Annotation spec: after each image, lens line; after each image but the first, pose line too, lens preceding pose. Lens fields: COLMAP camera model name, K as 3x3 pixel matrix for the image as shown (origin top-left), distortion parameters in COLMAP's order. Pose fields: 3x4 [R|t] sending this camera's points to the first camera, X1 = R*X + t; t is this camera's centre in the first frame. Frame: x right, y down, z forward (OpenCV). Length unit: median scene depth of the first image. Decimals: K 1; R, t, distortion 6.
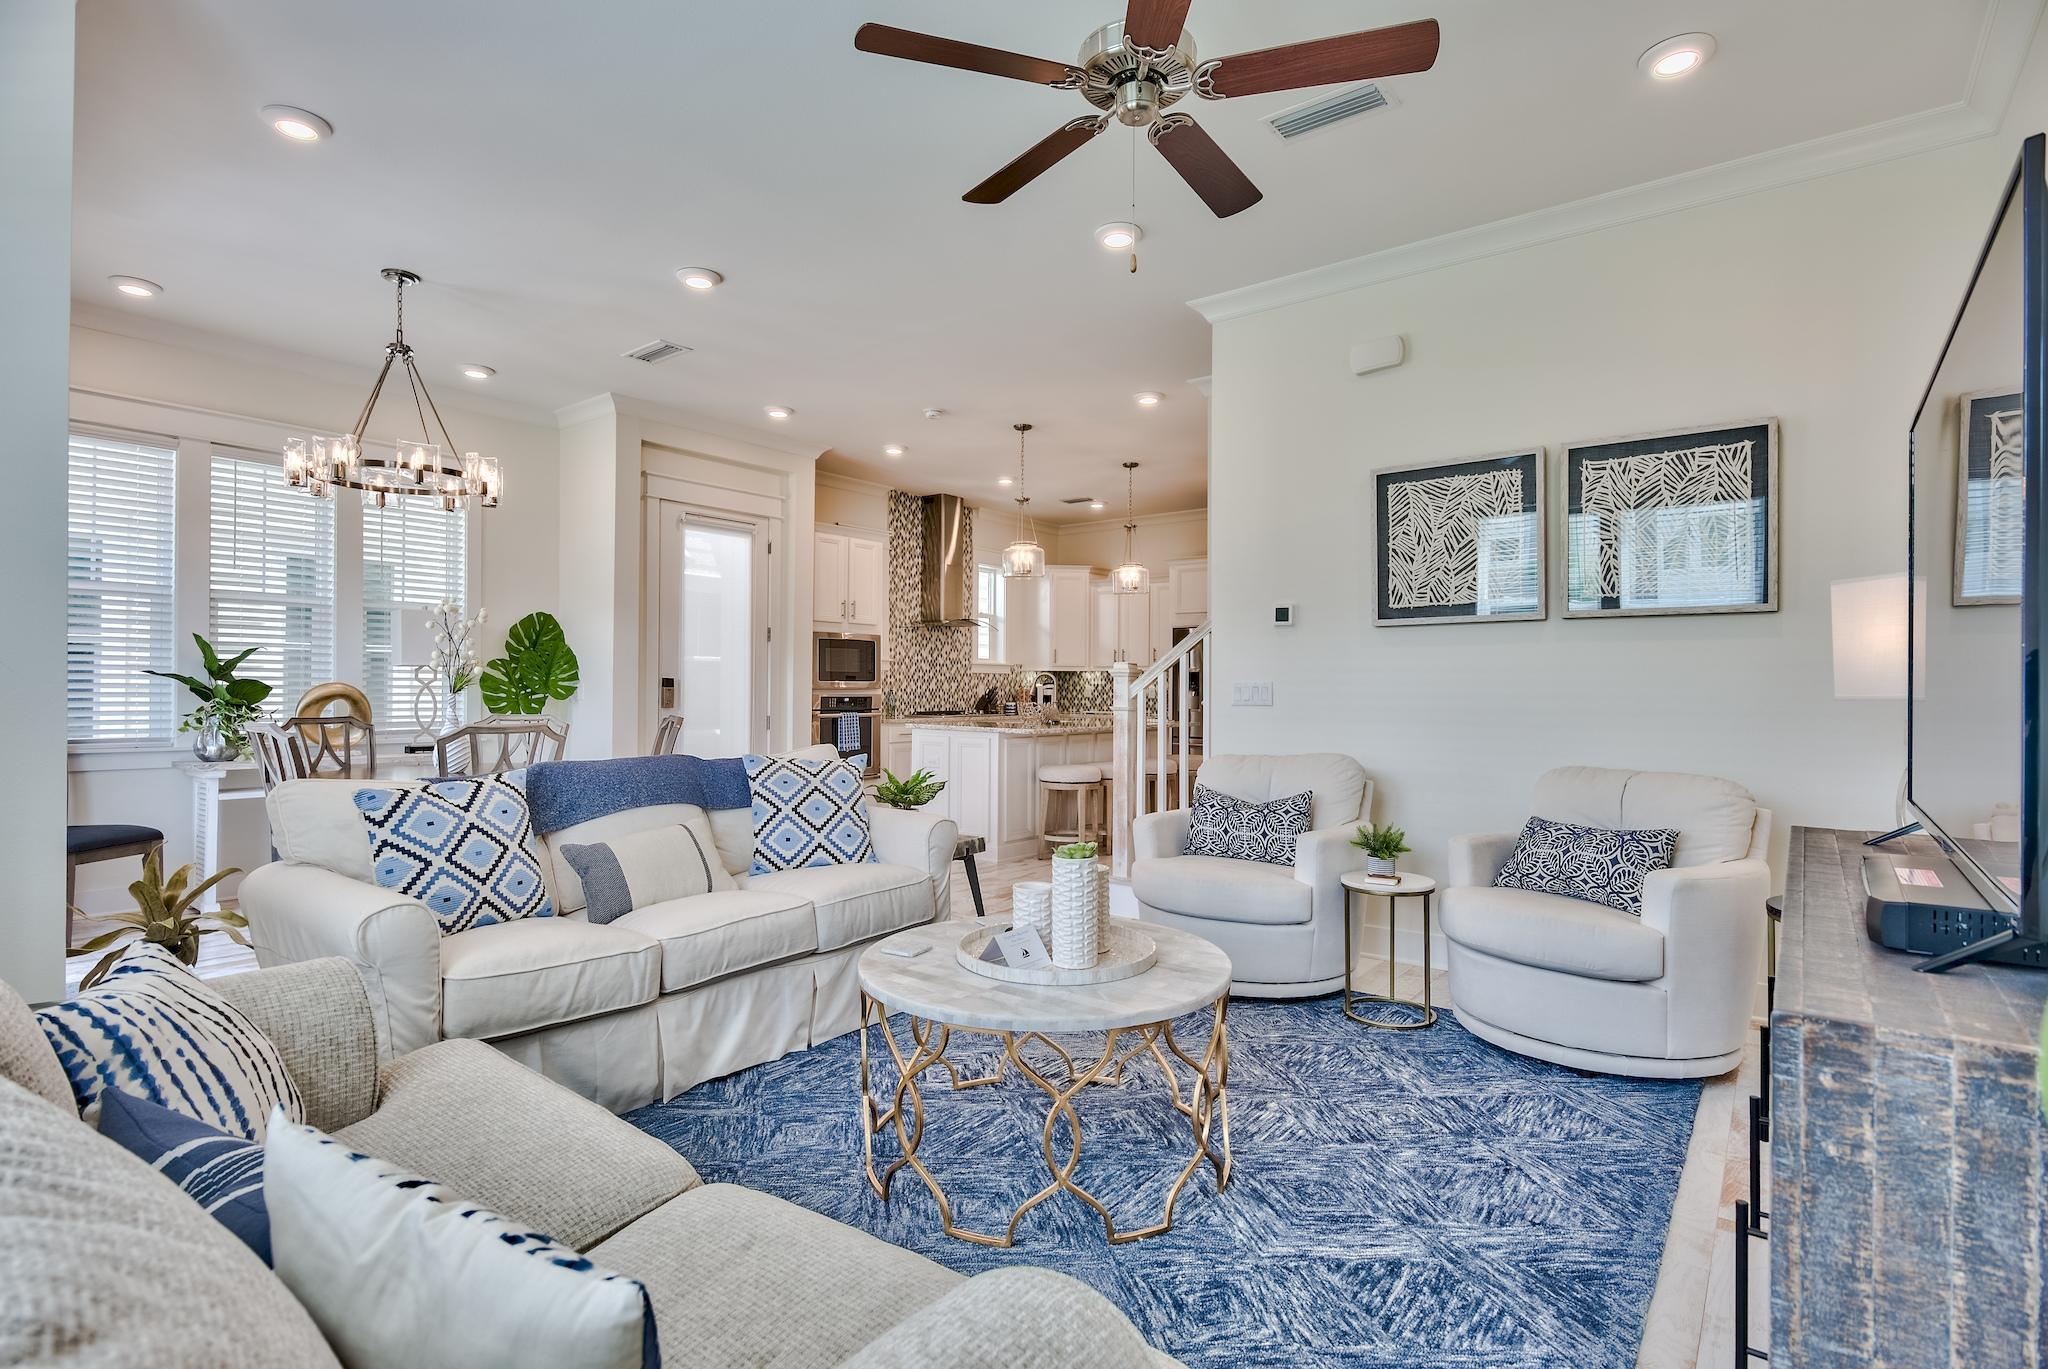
lens RADIAL K [[995.9, 0, 1022.7], [0, 995.9, 686.4], [0, 0, 1]] dist [-0.003825, -0.000476]
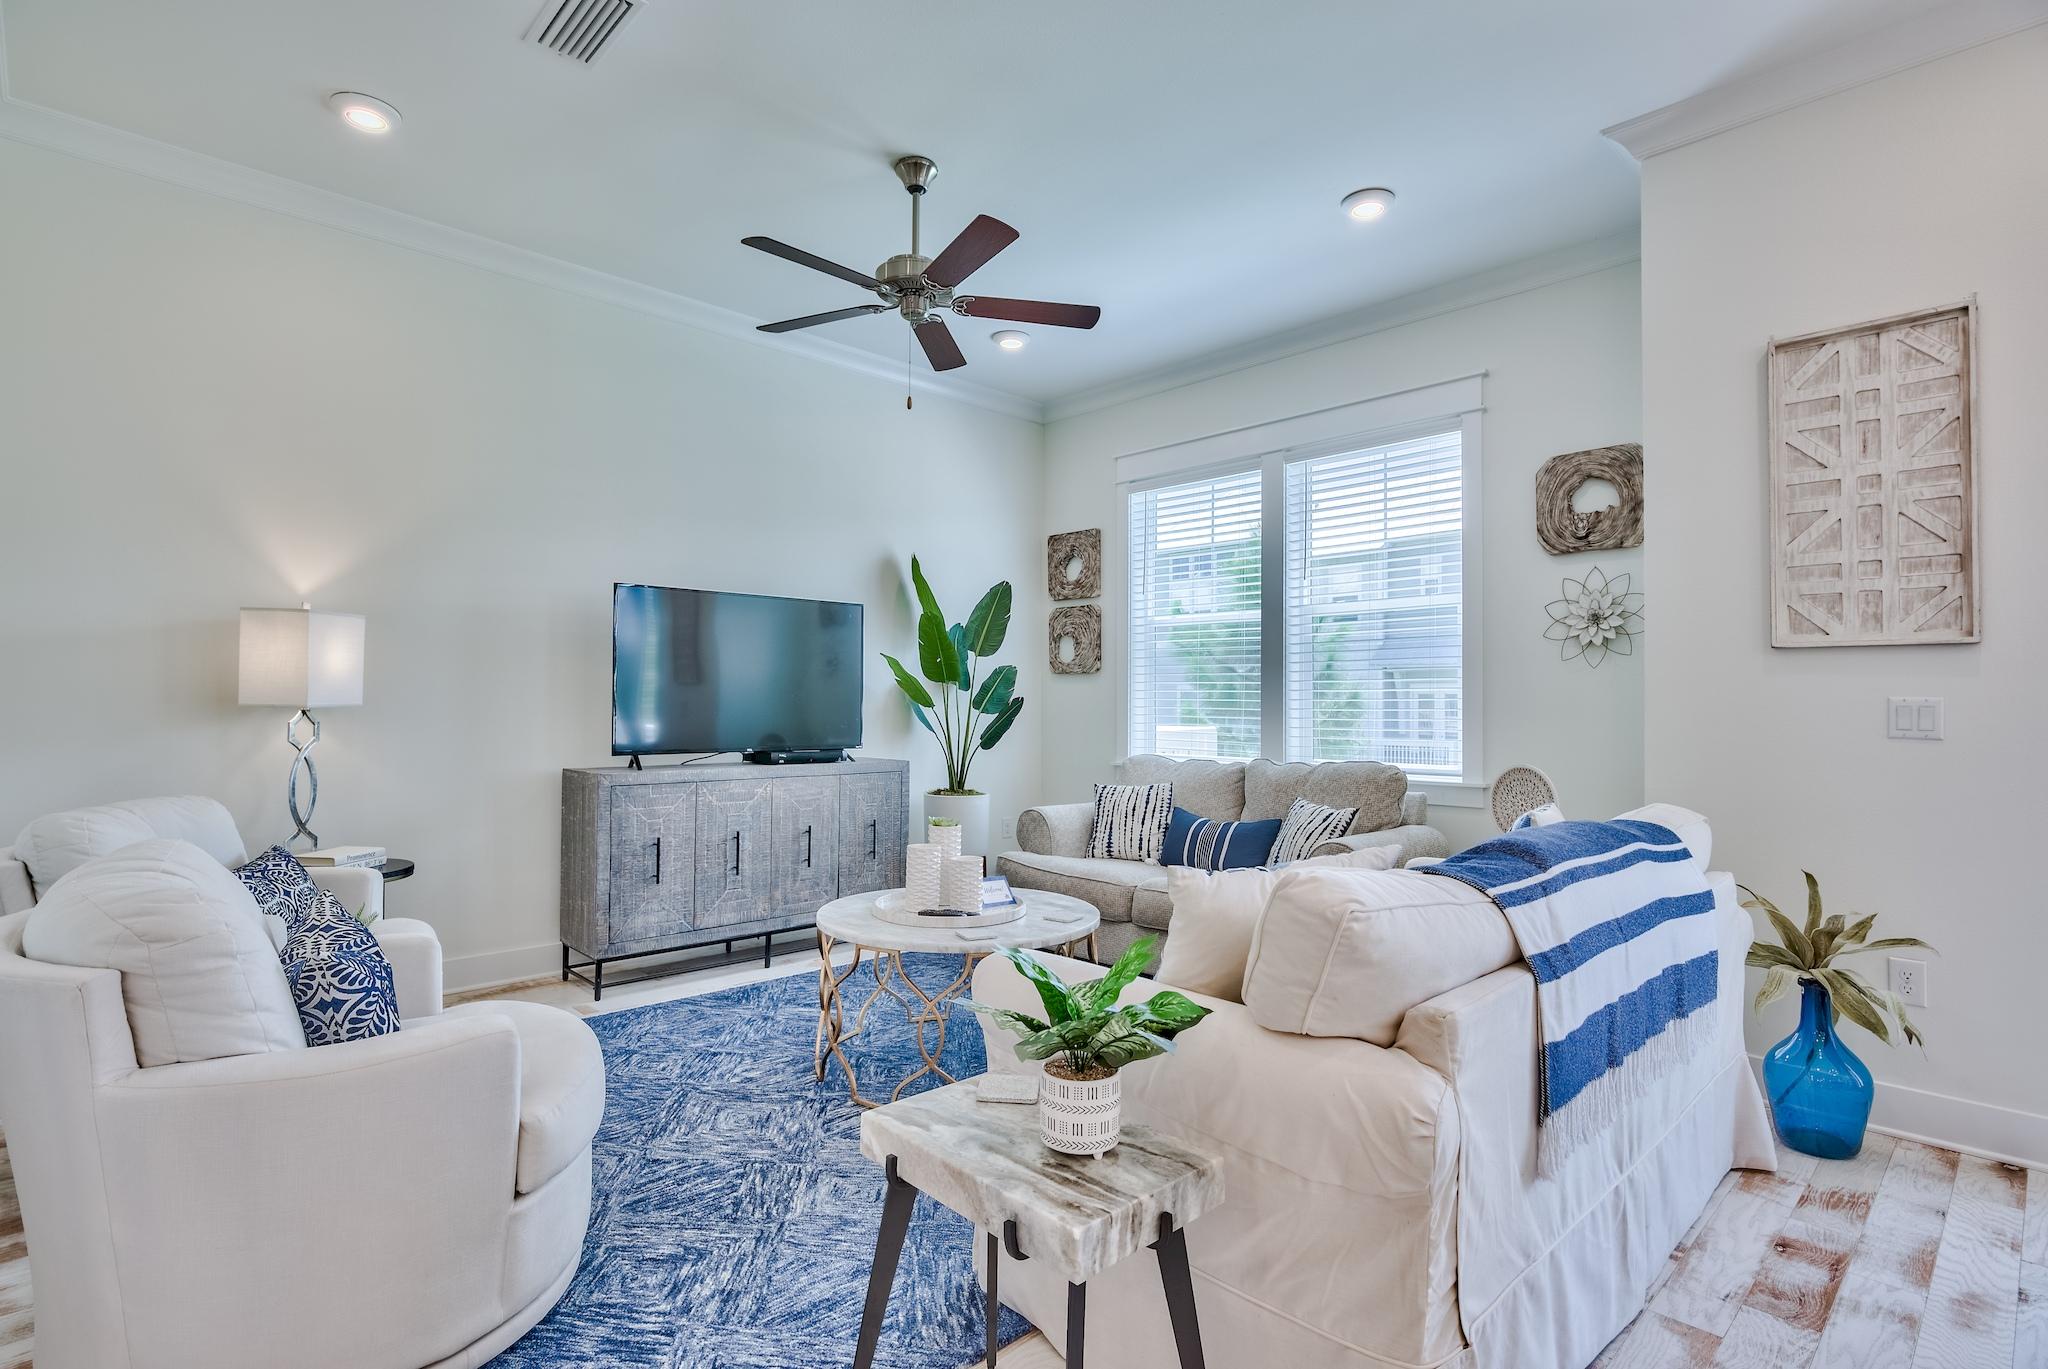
lens RADIAL K [[999.6, 0, 1030.9], [0, 999.6, 683.6], [0, 0, 1]] dist [-0.003255, -0.000160]
pose [[-0.989747, -0.007258, 0.142647, -0.113144], [-0.010059, 0.999770, -0.018925, -0.001407], [-0.142476, -0.020166, -0.989593, 1.013643]]
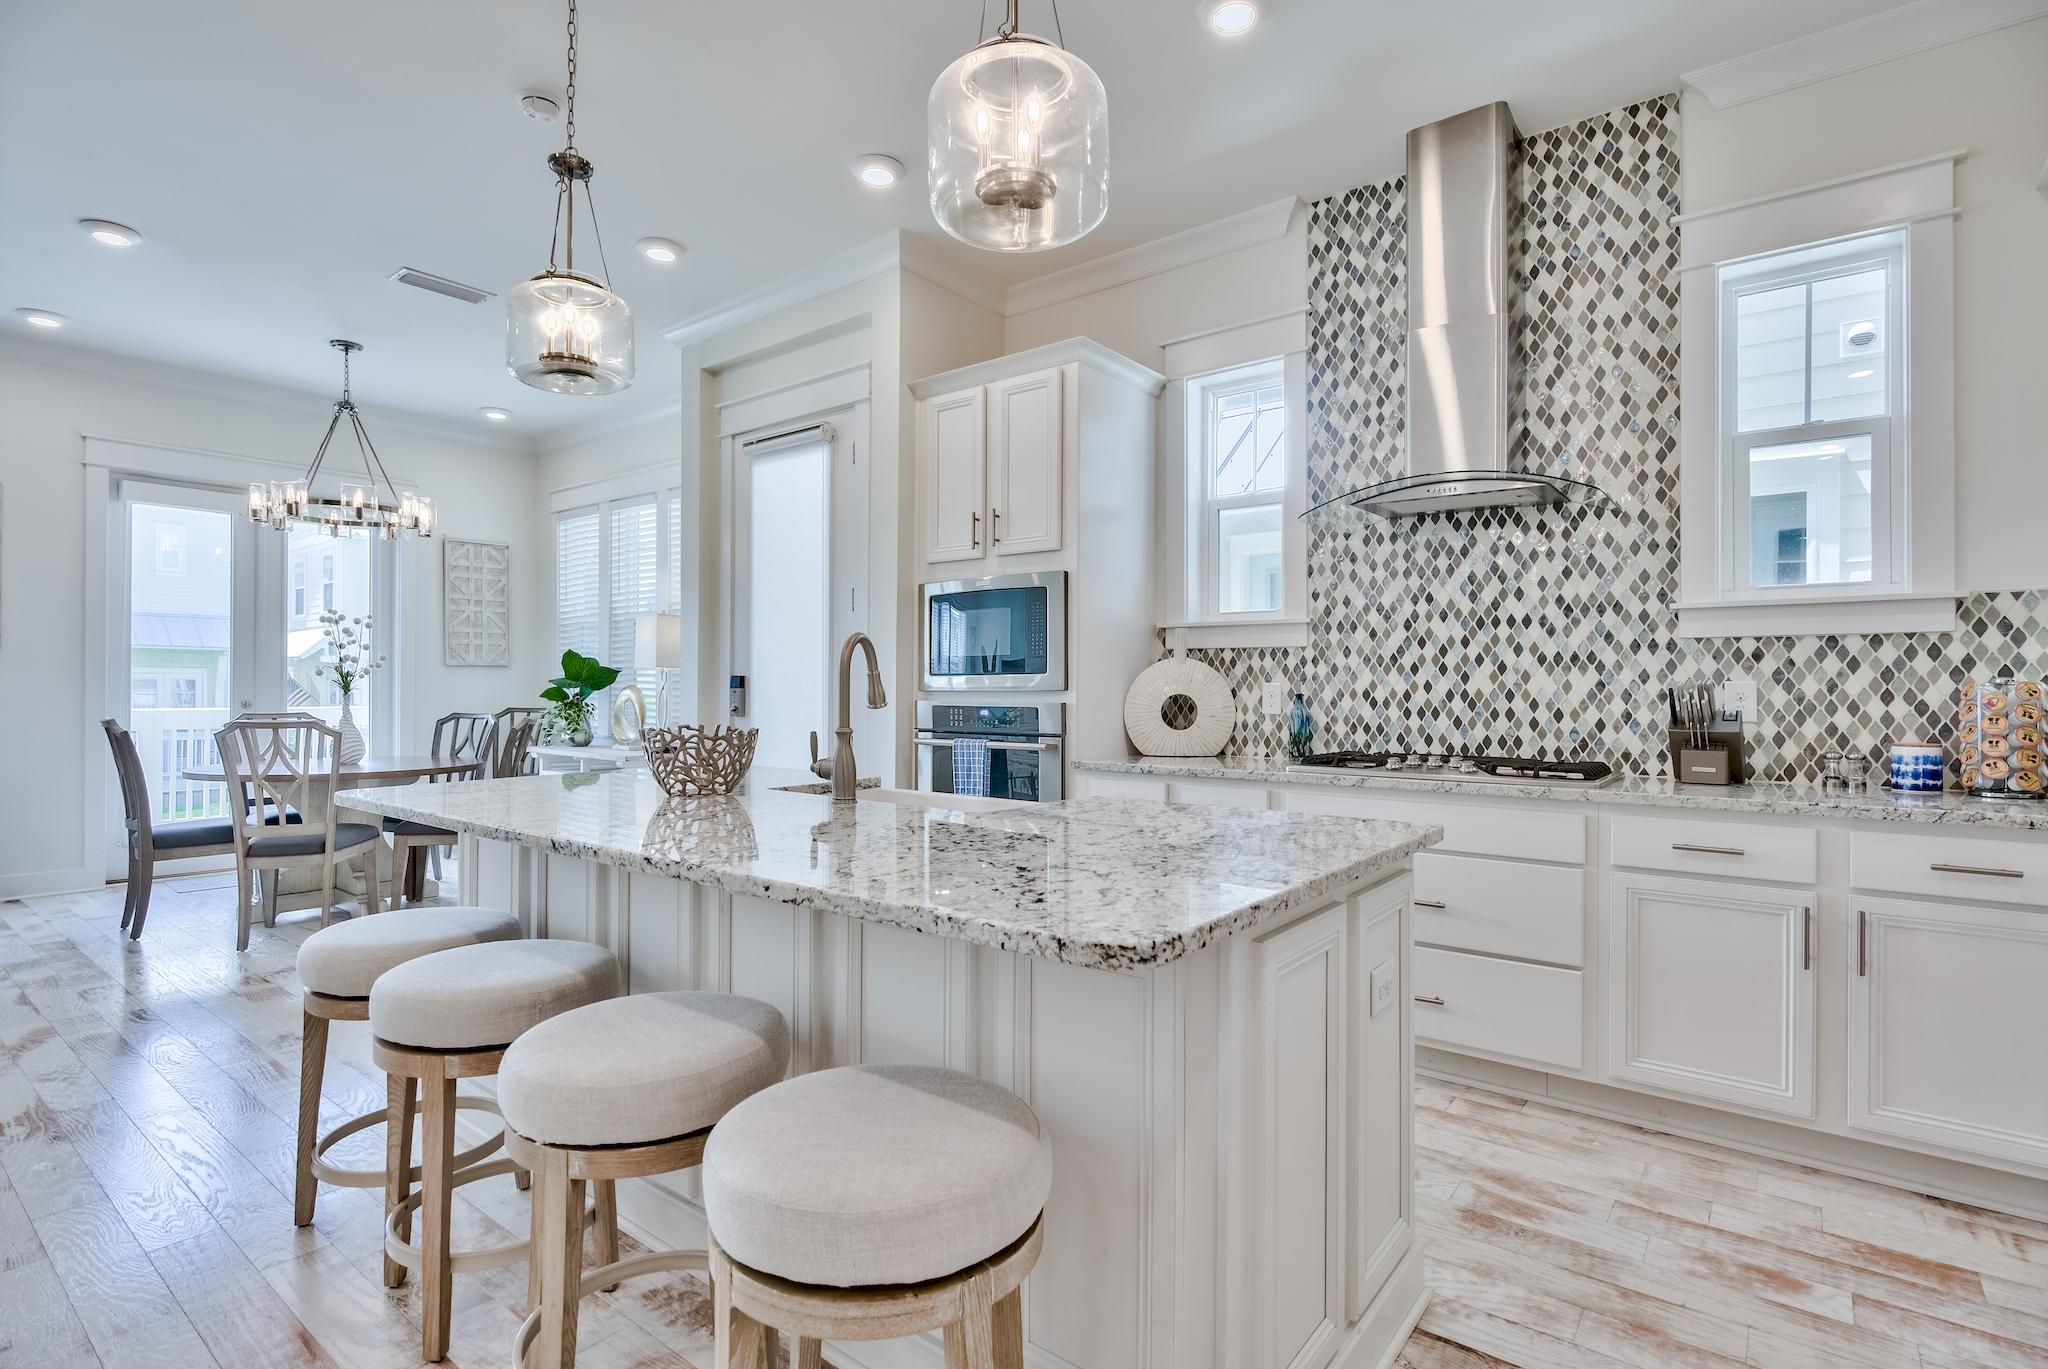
lens RADIAL K [[995.9, 0, 1022.7], [0, 995.9, 686.4], [0, 0, 1]] dist [-0.003825, -0.000476]
pose [[-0.007726, -0.006759, -0.999947, 0.457684], [-0.000521, 0.999977, -0.006755, 0.005448], [0.999970, 0.000469, -0.007729, 1.475967]]
